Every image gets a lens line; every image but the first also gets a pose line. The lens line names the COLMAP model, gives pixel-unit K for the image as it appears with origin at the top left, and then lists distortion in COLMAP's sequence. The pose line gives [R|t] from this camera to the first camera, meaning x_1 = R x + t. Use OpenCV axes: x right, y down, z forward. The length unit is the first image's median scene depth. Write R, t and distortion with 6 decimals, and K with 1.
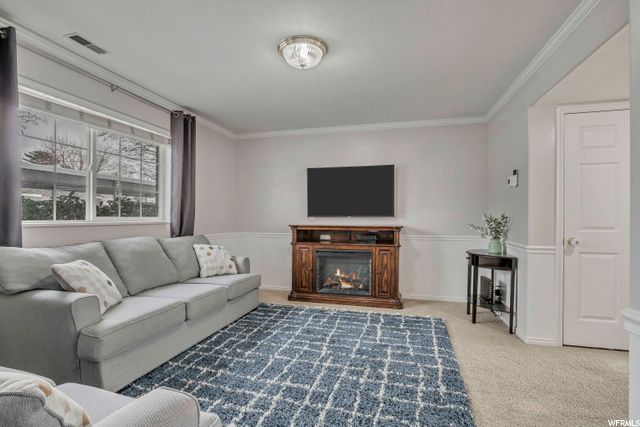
lens RADIAL K [[311.7, 0, 305.1], [0, 311.7, 220.5], [0, 0, 1]] dist [-0.034177, 0.000670]
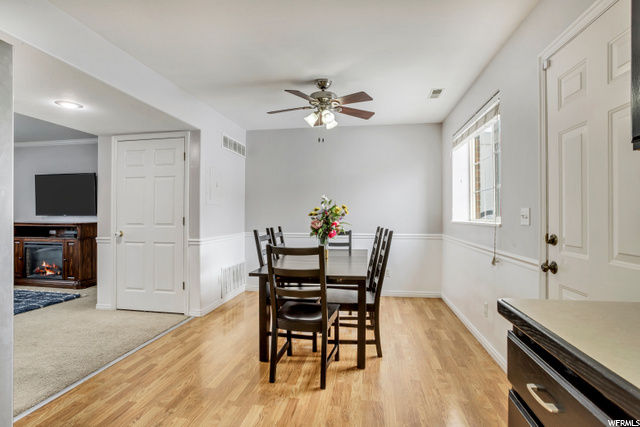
lens RADIAL K [[311.7, 0, 320.8], [0, 311.7, 213.6], [0, 0, 1]] dist [-0.034177, 0.000670]
pose [[0.988970, 0.004234, 0.148054, 1.180187], [-0.001737, 0.999854, -0.016992, -0.000266], [-0.148104, 0.016547, 0.988833, -0.391662]]
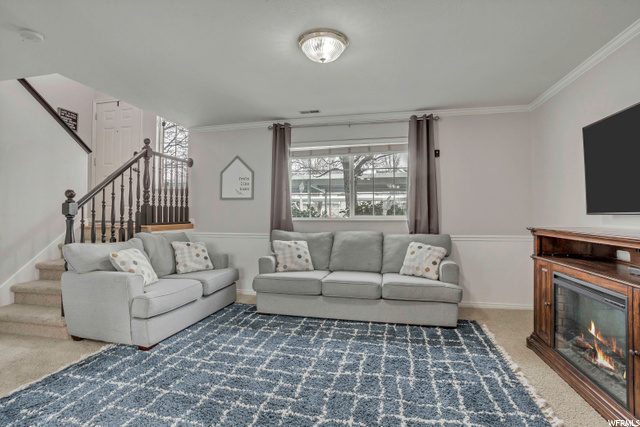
lens RADIAL K [[311.7, 0, 325.8], [0, 311.7, 211.1], [0, 0, 1]] dist [-0.034177, 0.000670]
pose [[0.077560, -0.016700, -0.996848, 0.654512], [-0.010483, 0.999791, -0.017565, -0.004695], [0.996933, 0.011812, 0.077369, 0.642394]]
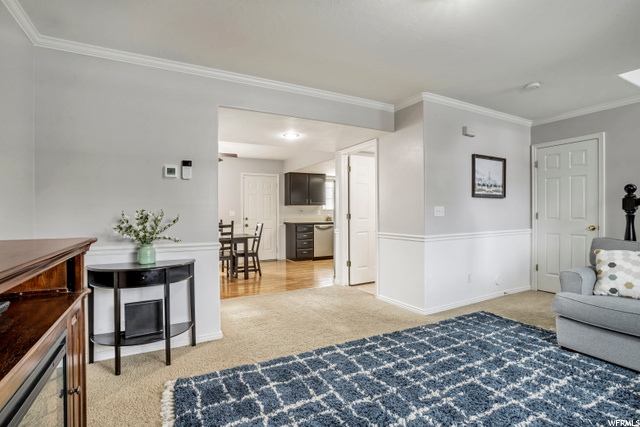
lens RADIAL K [[311.7, 0, 319.5], [0, 311.7, 211.9], [0, 0, 1]] dist [-0.034177, 0.000670]
pose [[-0.708808, 0.001397, 0.705400, -0.189598], [0.018430, 0.999693, 0.016540, -0.027584], [-0.705161, 0.024724, -0.708616, 1.170468]]
